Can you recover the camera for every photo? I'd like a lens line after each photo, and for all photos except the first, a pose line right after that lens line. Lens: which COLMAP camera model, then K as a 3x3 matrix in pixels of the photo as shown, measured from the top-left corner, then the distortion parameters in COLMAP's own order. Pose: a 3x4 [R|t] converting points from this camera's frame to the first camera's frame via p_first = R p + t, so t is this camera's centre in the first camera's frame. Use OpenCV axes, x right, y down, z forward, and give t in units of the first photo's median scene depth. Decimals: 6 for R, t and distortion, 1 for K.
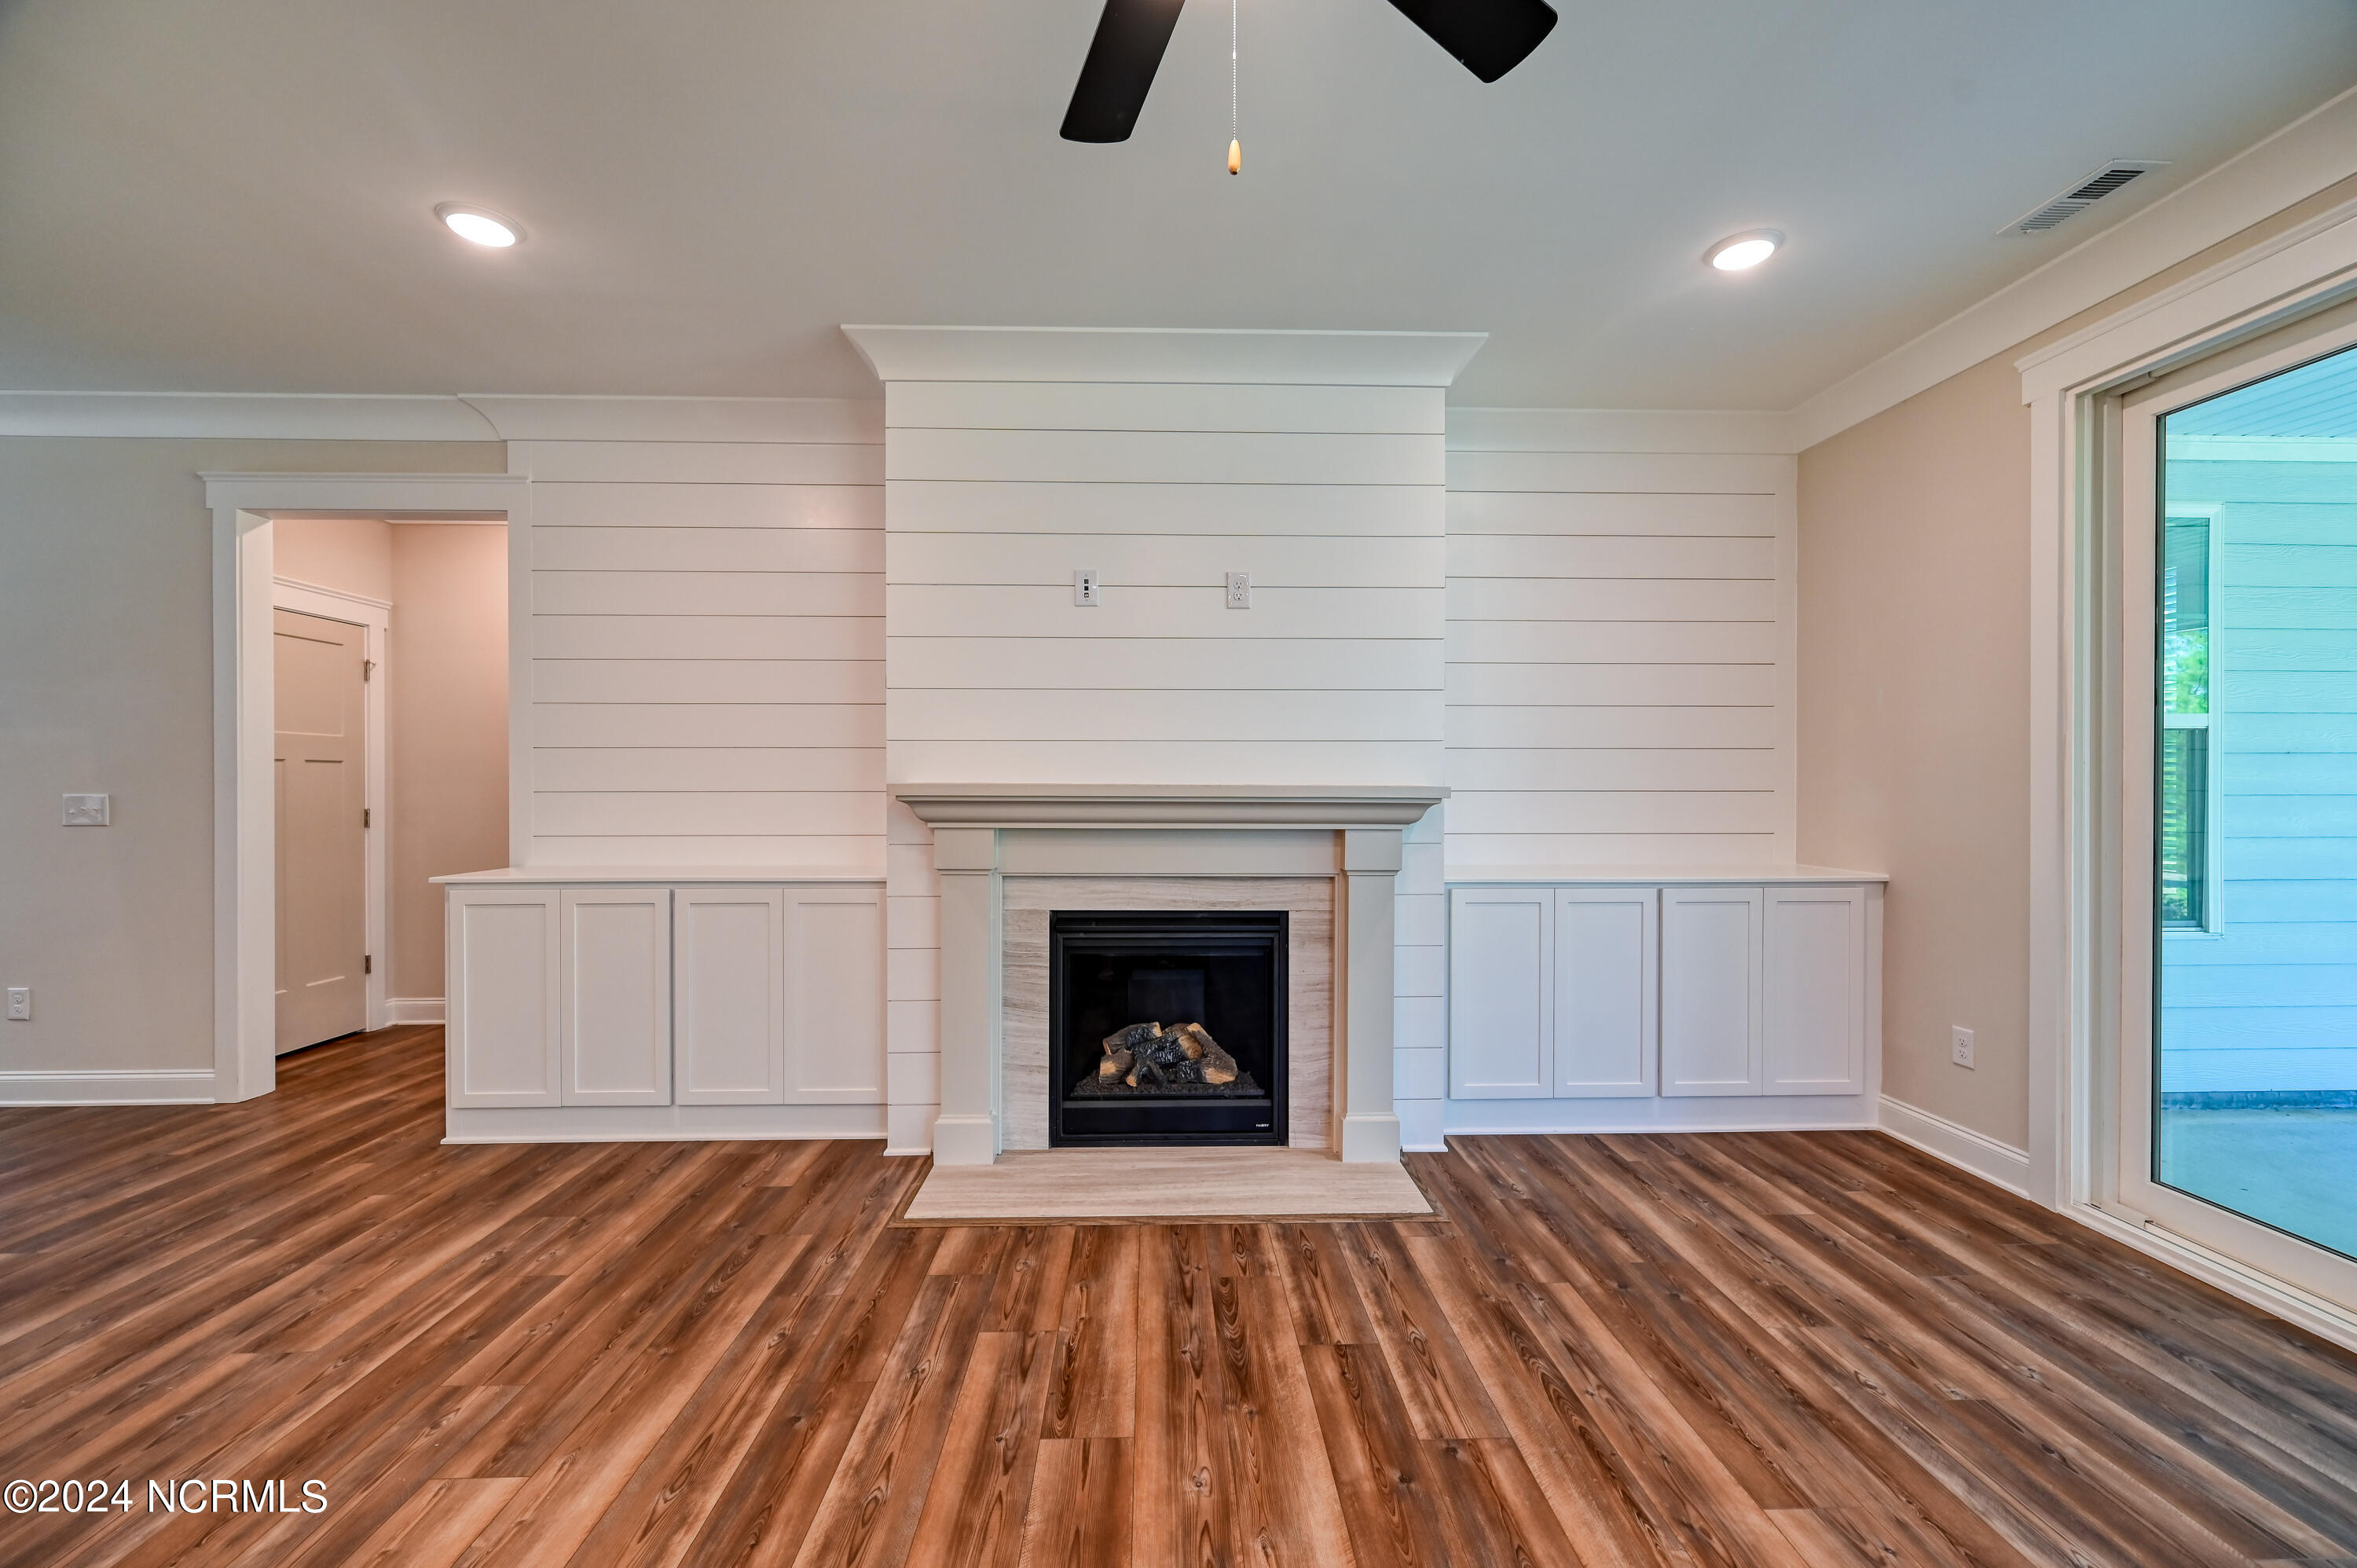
lens RADIAL K [[932.0, 0, 1180.6], [0, 932.0, 788.2], [0, 0, 1]] dist [-0.001280, 0.000052]
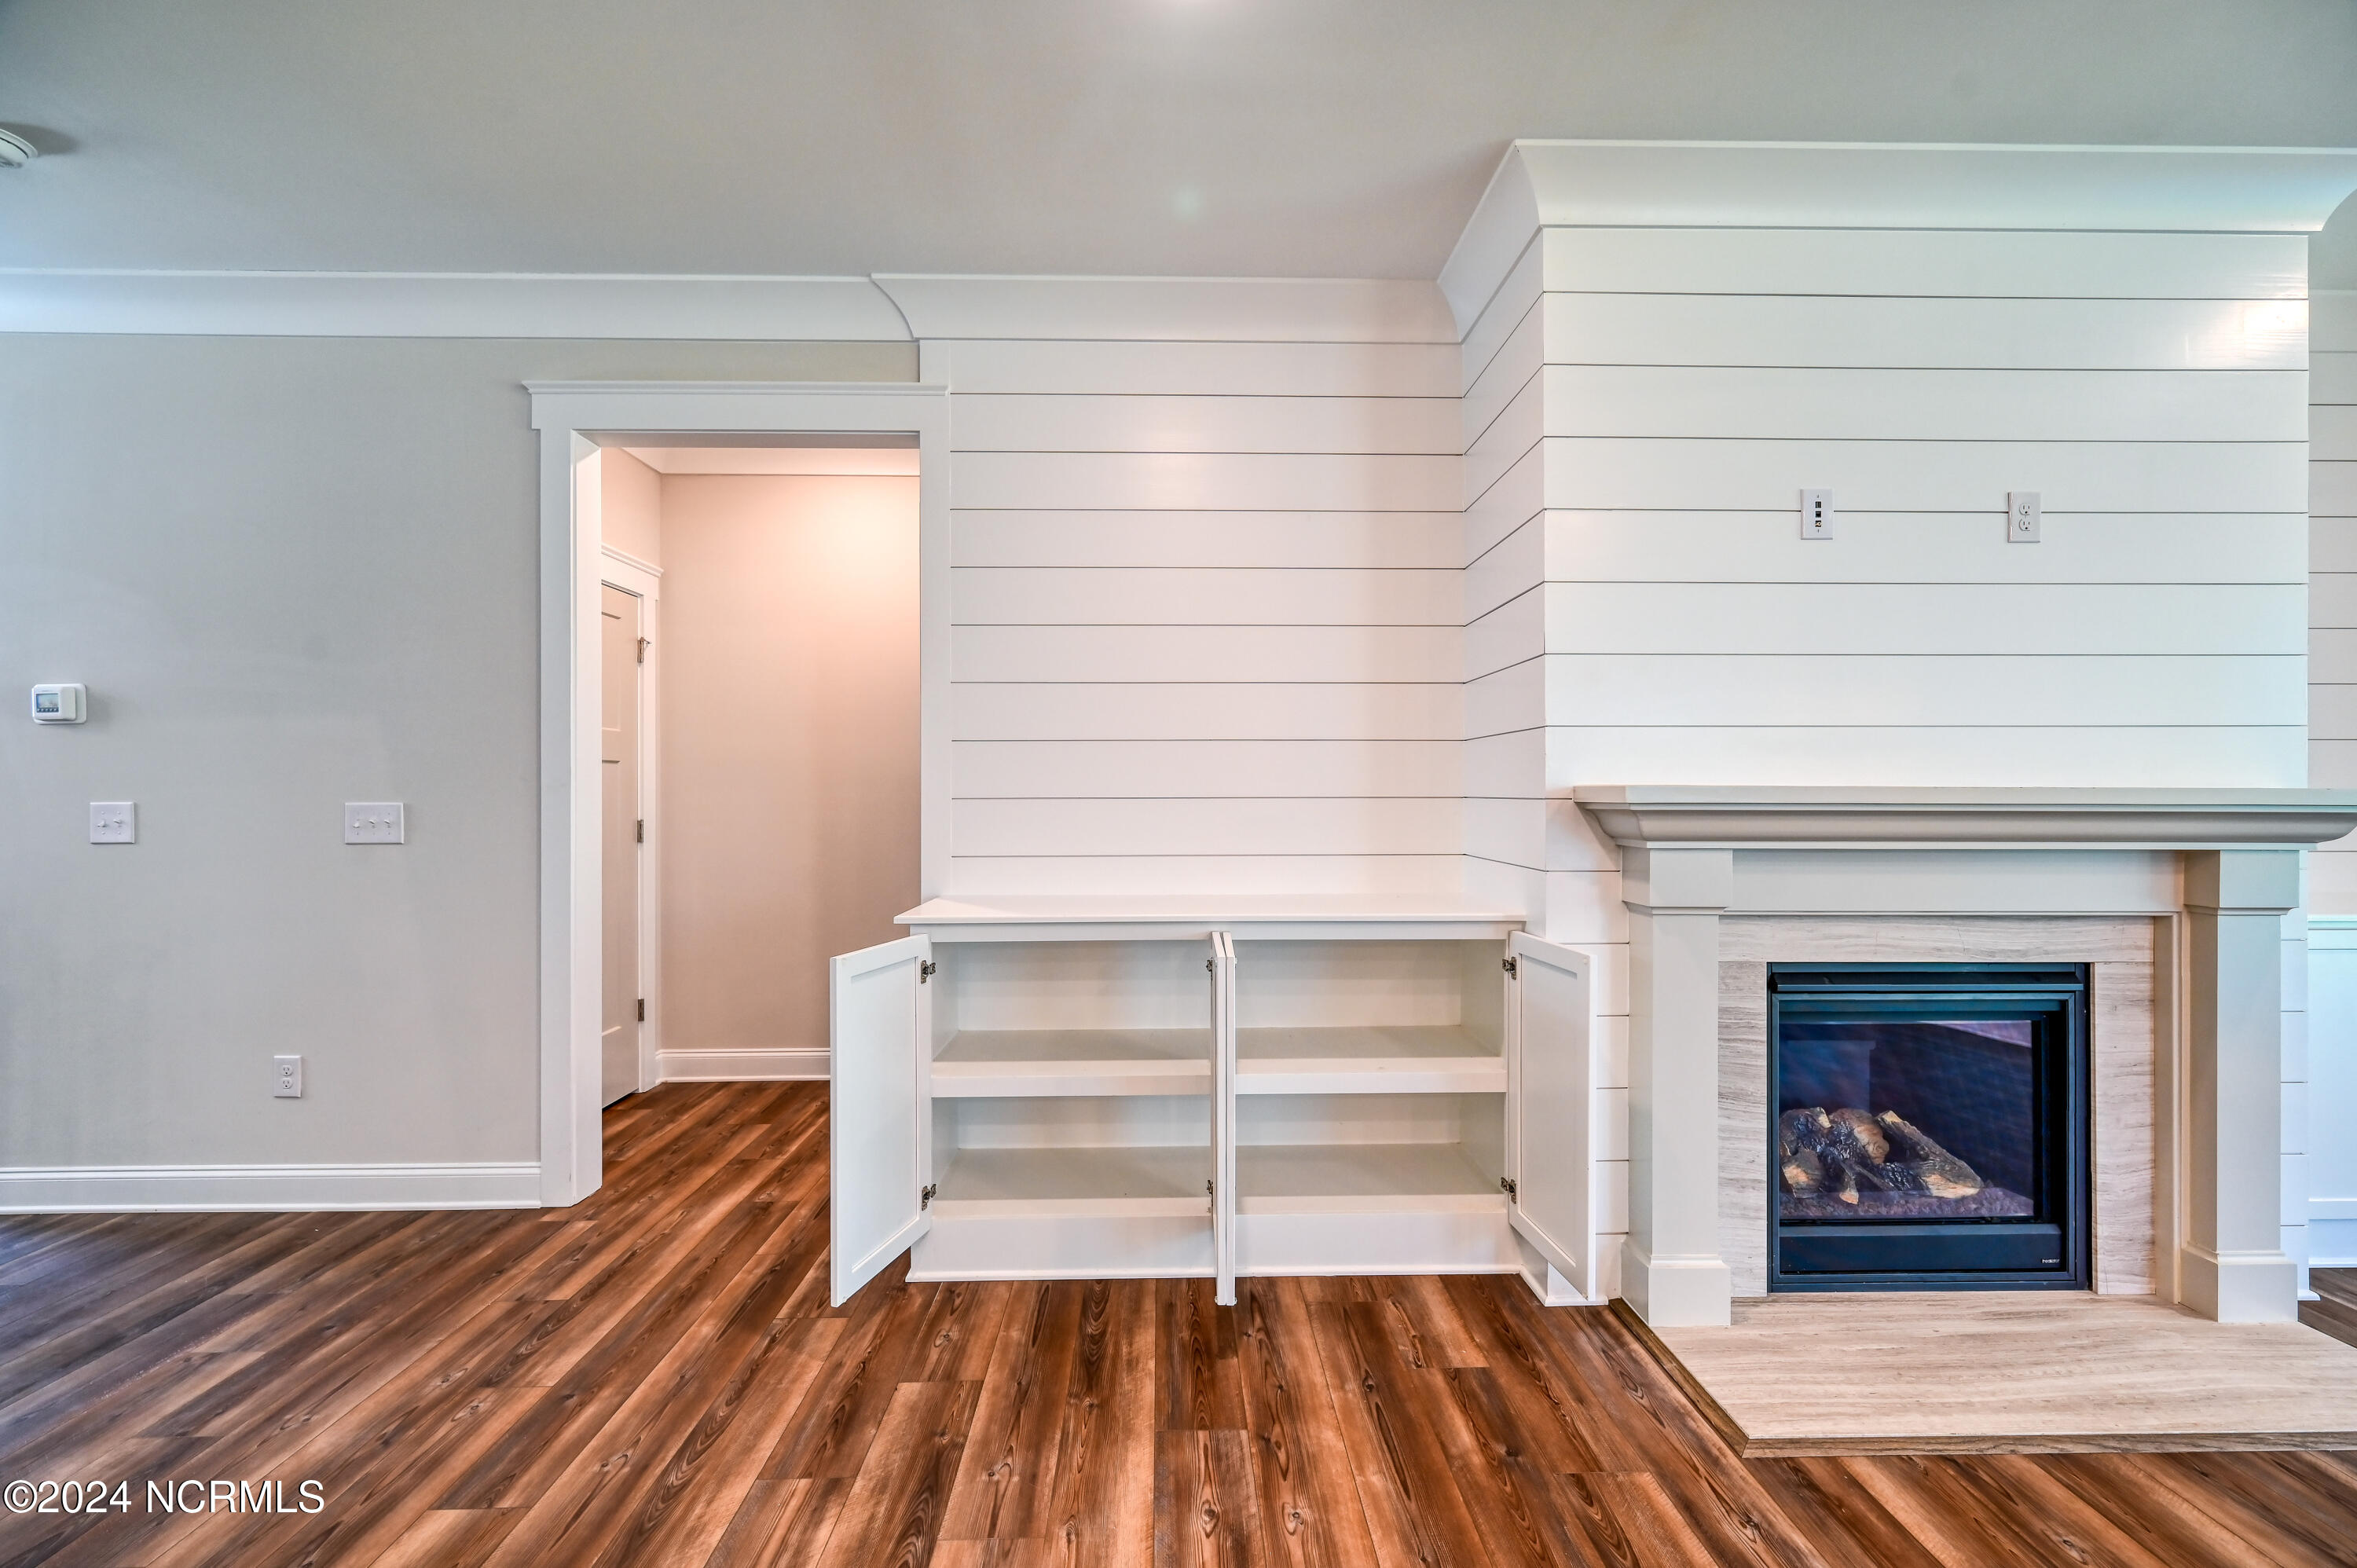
lens RADIAL K [[938.8, 0, 1183.8], [0, 938.8, 788.7], [0, 0, 1]] dist [0.001084, -0.000095]
pose [[0.999956, -0.001051, -0.009366, -0.583986], [0.000988, 0.999977, -0.006686, 0.001556], [0.009373, 0.006676, 0.999934, 0.271368]]
